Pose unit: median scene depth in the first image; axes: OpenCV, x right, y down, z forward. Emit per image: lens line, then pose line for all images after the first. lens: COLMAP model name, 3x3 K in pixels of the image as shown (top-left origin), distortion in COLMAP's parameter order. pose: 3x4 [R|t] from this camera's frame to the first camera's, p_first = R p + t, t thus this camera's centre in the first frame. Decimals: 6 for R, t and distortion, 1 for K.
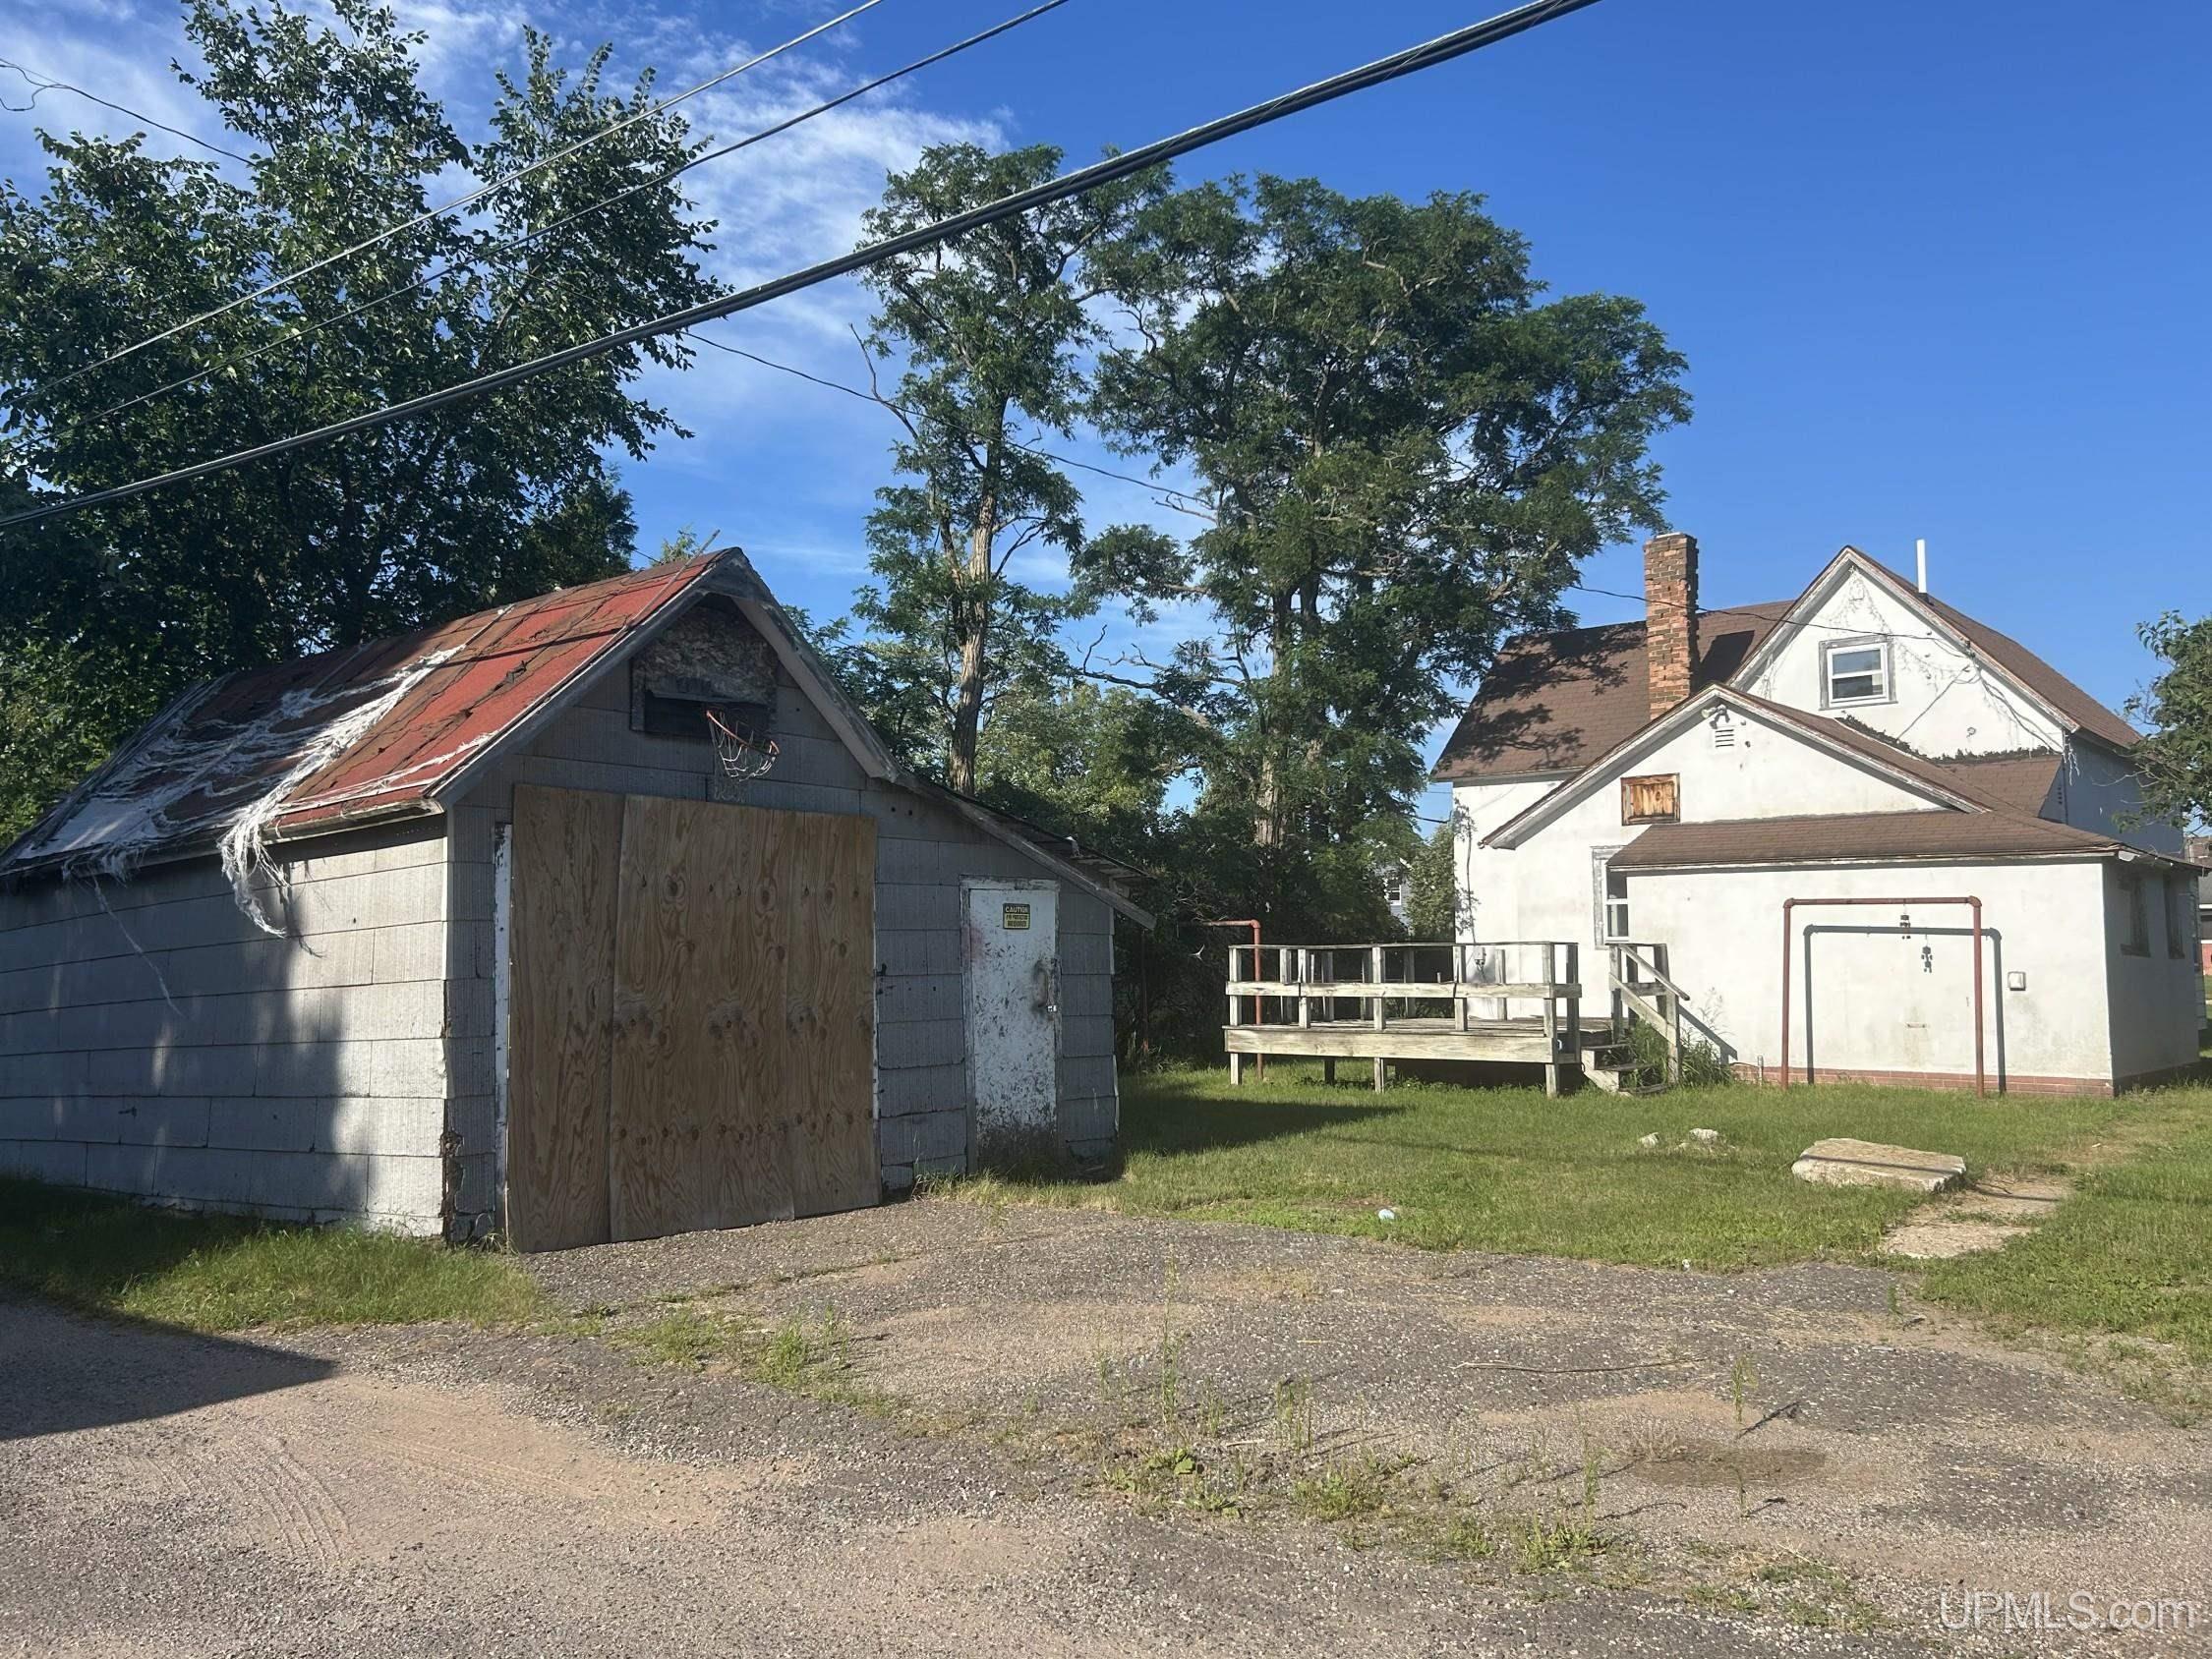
lens RADIAL K [[1728.1, 0, 1104.3], [0, 1728.1, 832.9], [0, 0, 1]] dist [0.031008, -0.001785]
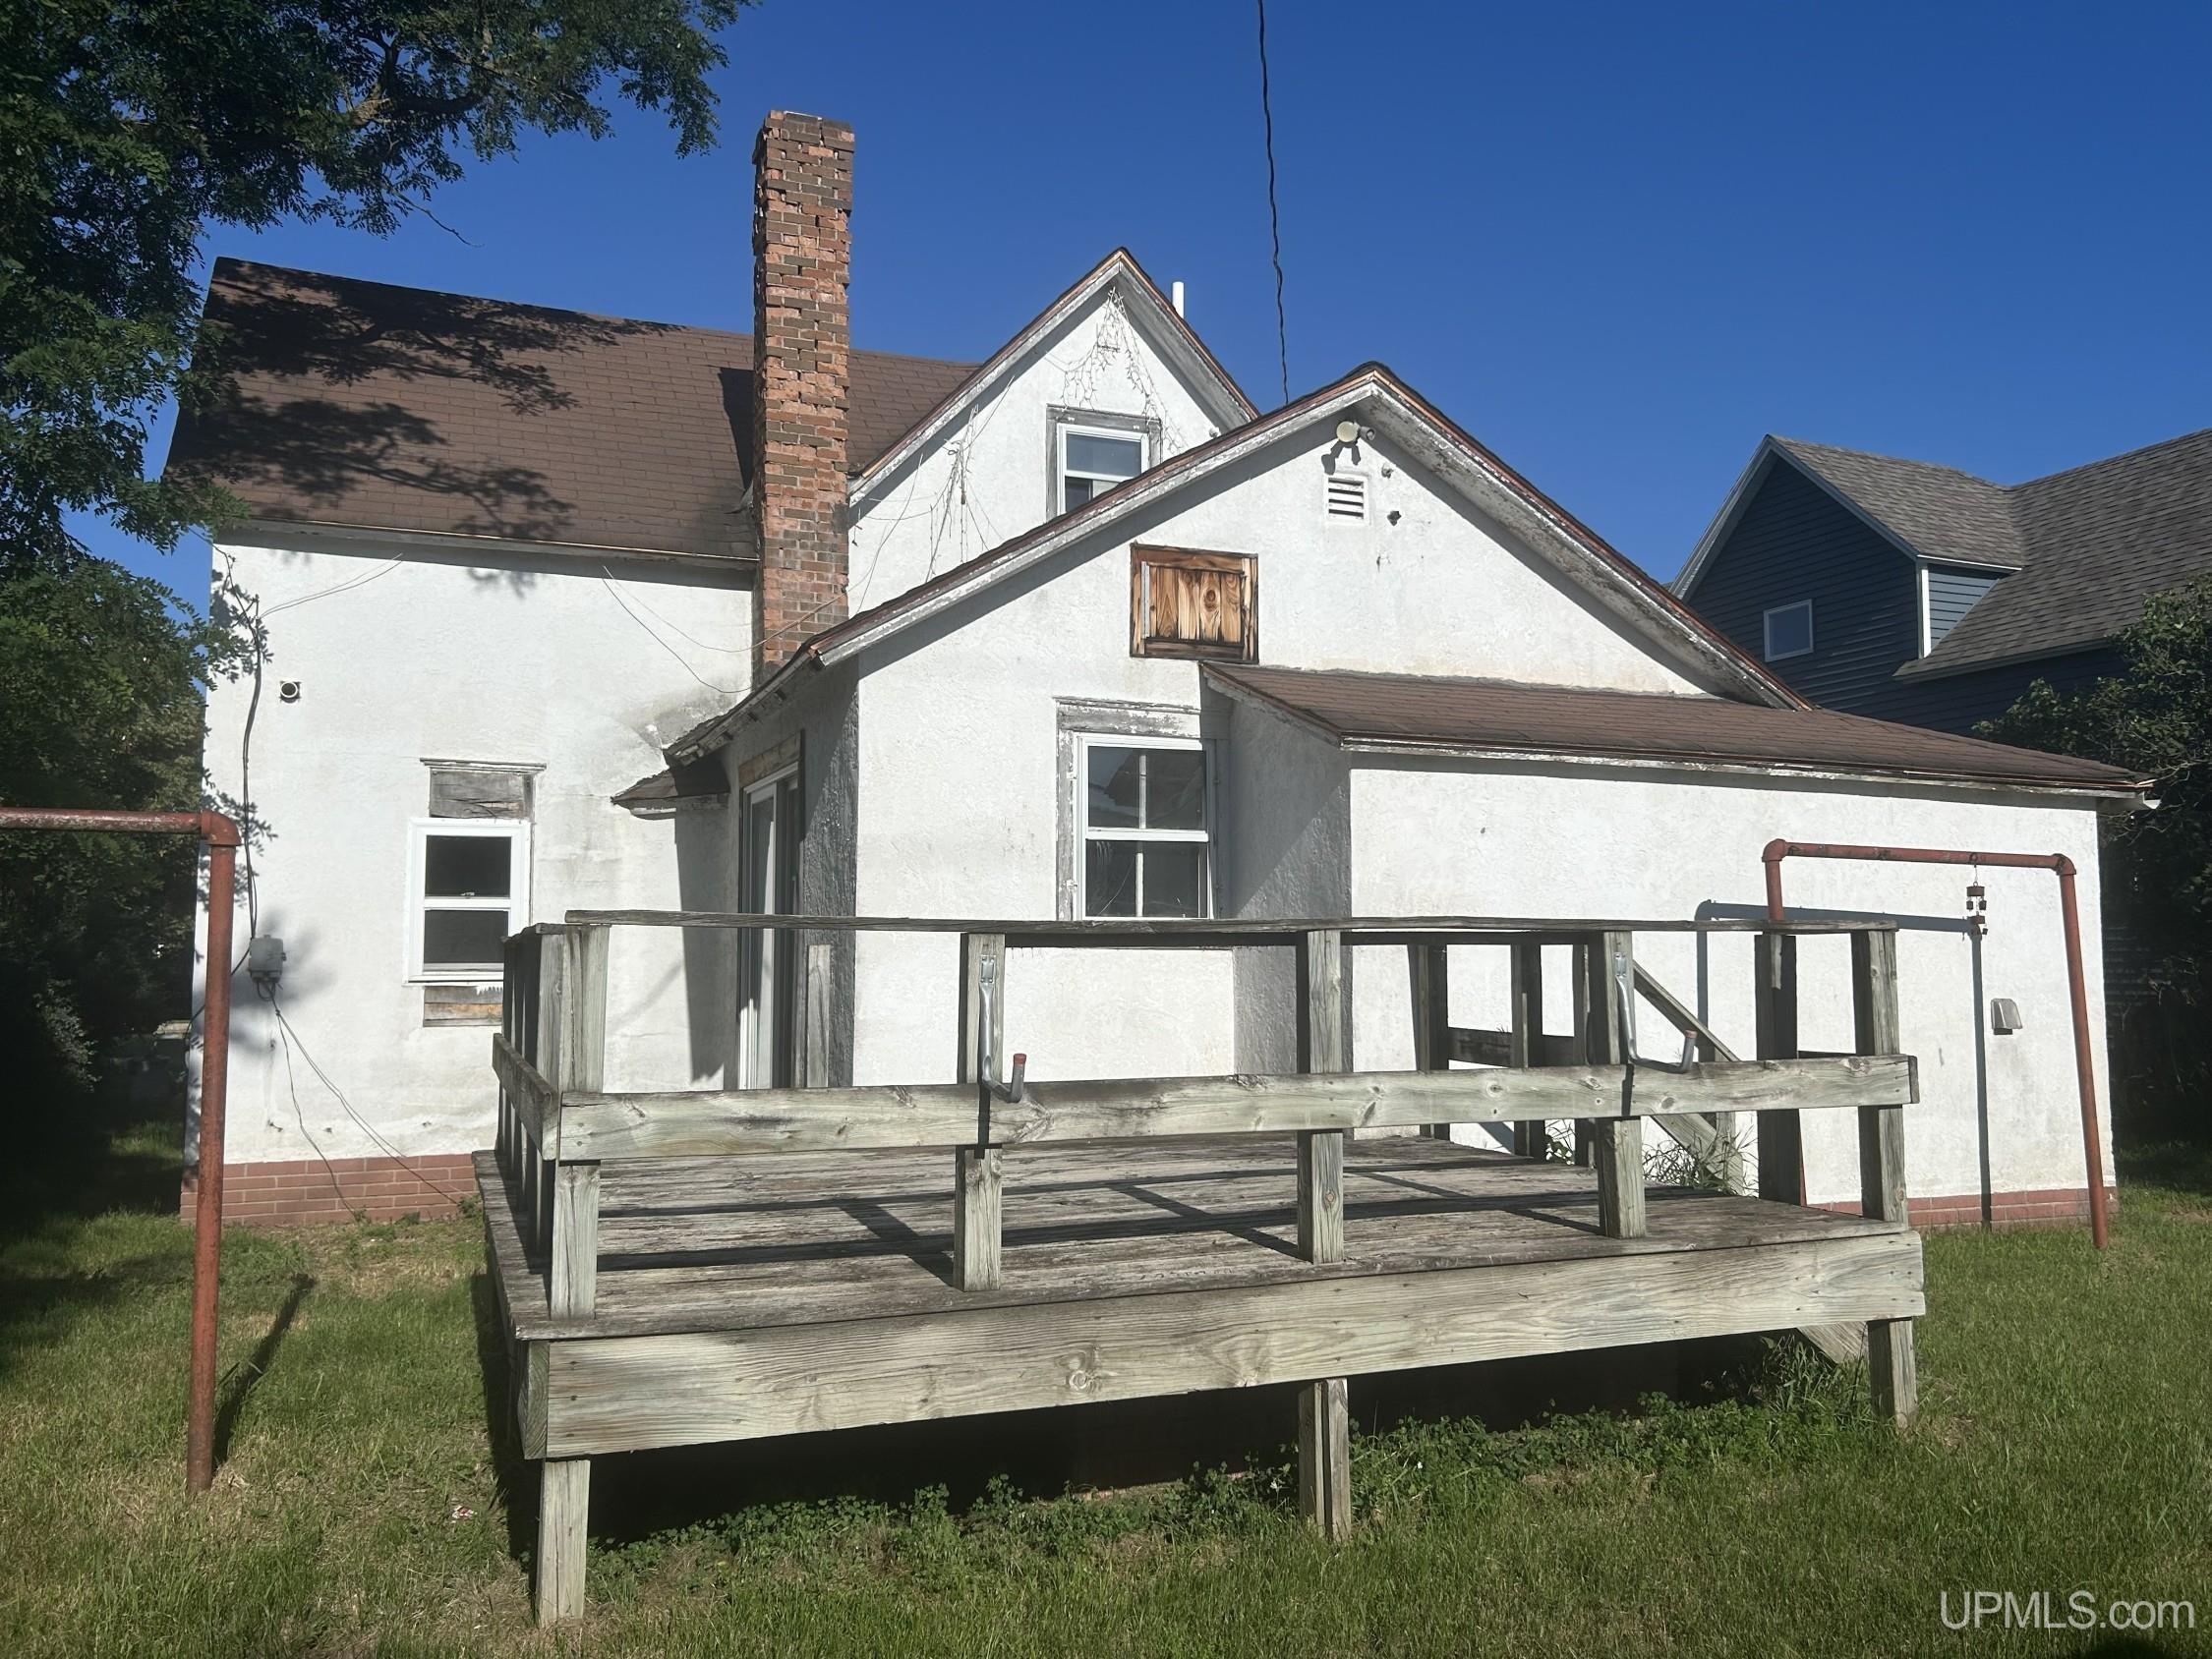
lens RADIAL K [[1728.1, 0, 1105.6], [0, 1728.1, 824.4], [0, 0, 1]] dist [0.031008, -0.001785]
pose [[0.450717, 0.076610, 0.889374, -0.074817], [-0.067045, 0.996402, -0.051852, 0.059491], [-0.890146, -0.036258, 0.454231, 0.825738]]
